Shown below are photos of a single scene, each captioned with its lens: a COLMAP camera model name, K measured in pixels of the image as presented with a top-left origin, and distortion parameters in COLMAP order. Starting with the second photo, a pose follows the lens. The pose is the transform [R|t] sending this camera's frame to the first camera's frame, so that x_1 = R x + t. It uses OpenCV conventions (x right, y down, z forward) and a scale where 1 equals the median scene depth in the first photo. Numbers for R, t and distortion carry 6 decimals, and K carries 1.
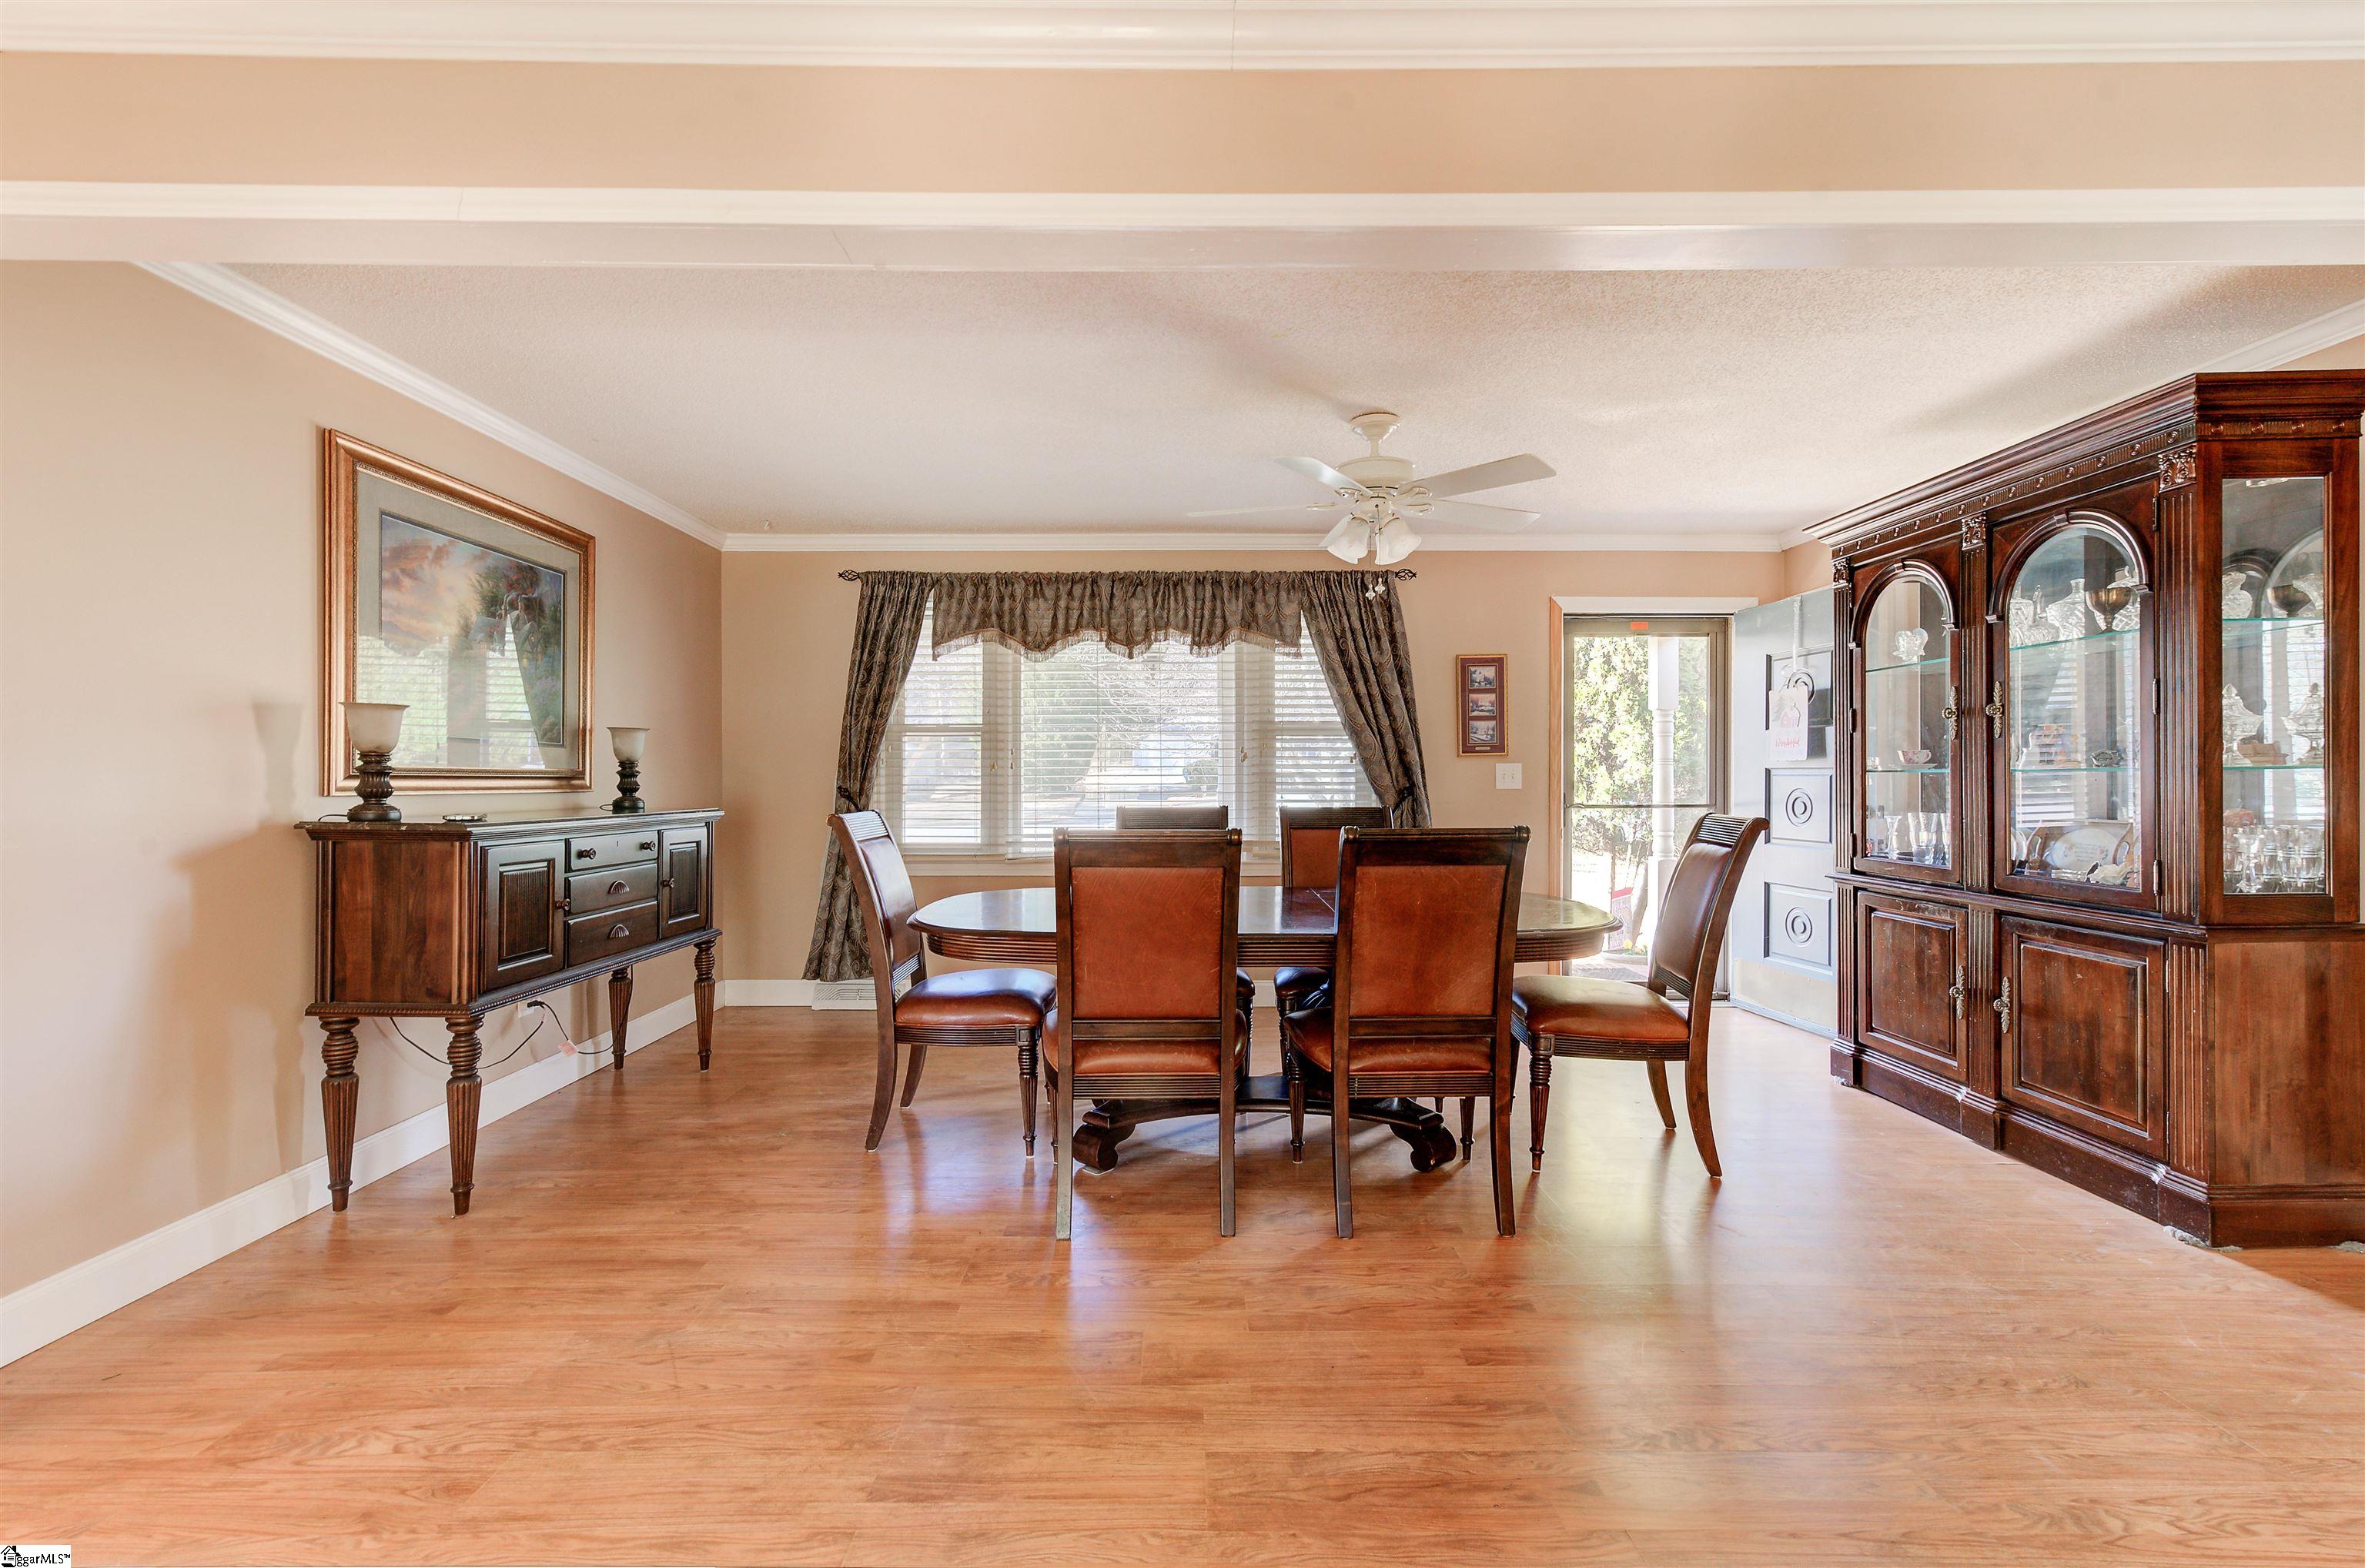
lens RADIAL K [[1022.4, 0, 1169.5], [0, 1022.4, 766.3], [0, 0, 1]] dist [0.003507, 0.003097]
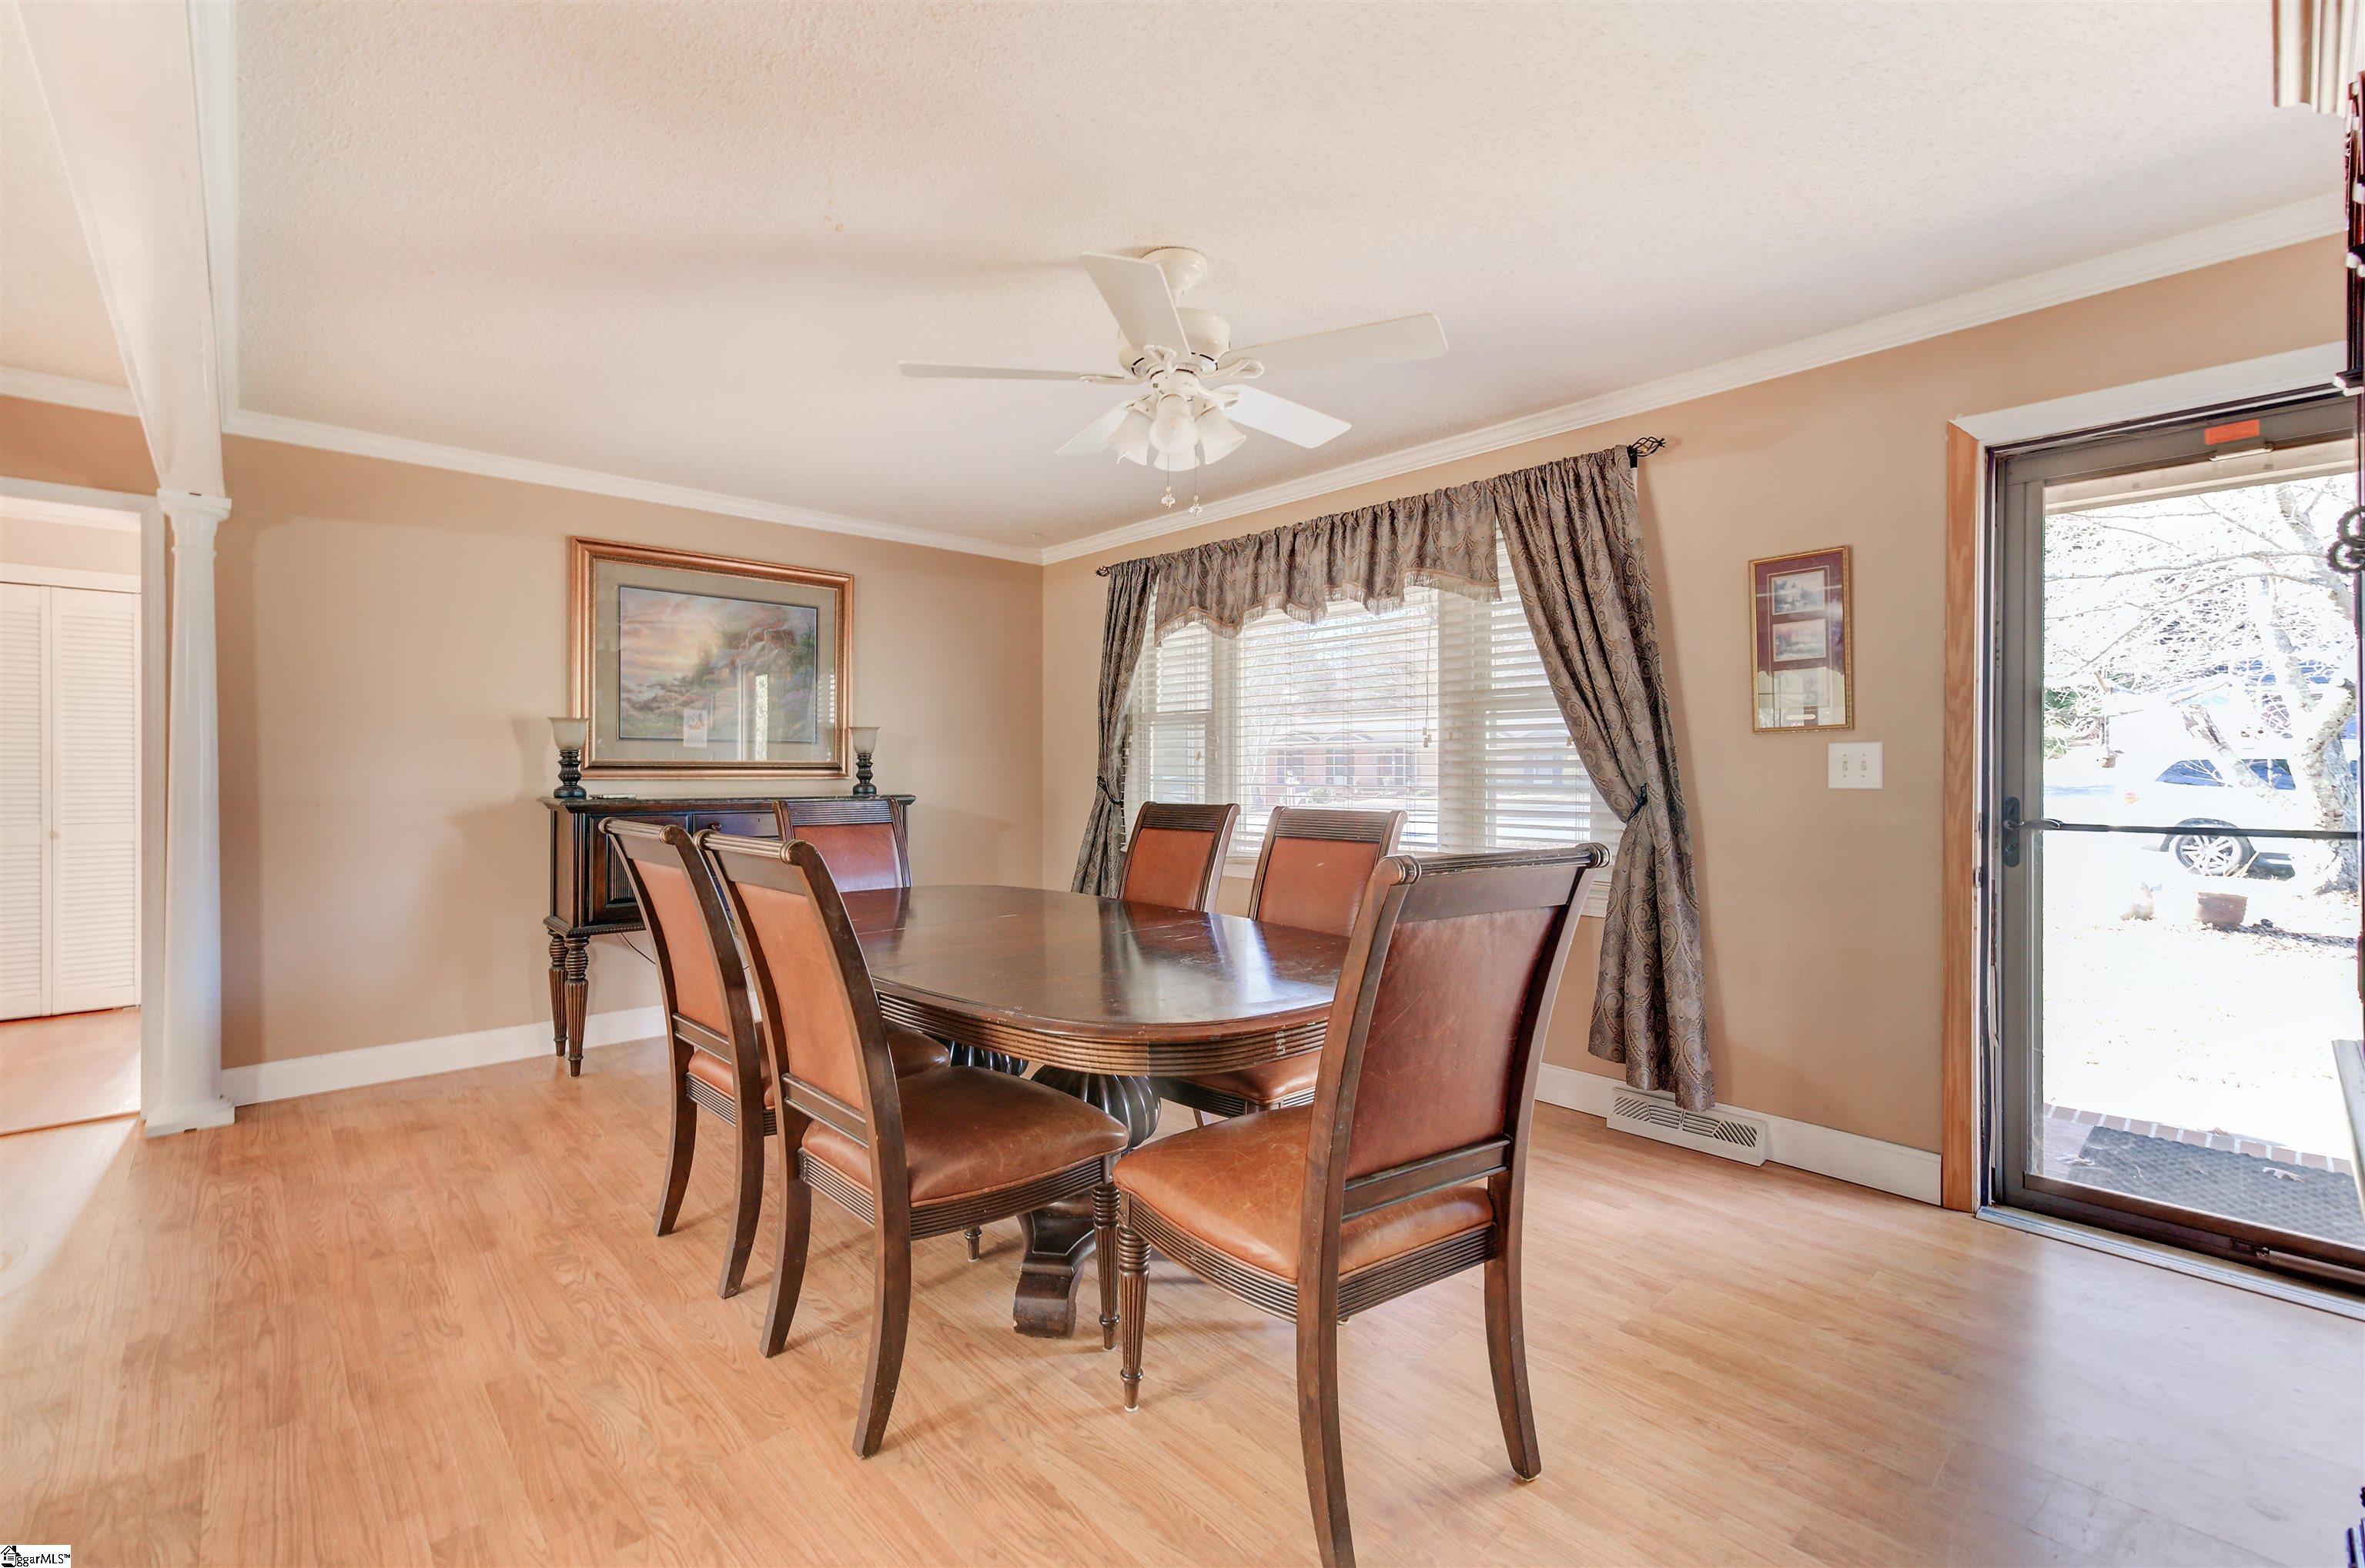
lens RADIAL K [[1022.4, 0, 1172.9], [0, 1022.4, 750.7], [0, 0, 1]] dist [0.003507, 0.003097]
pose [[0.673764, -0.011073, -0.738864, 0.503174], [0.008830, 0.999937, -0.006935, 0.002276], [0.738894, -0.001852, 0.673819, 0.363296]]
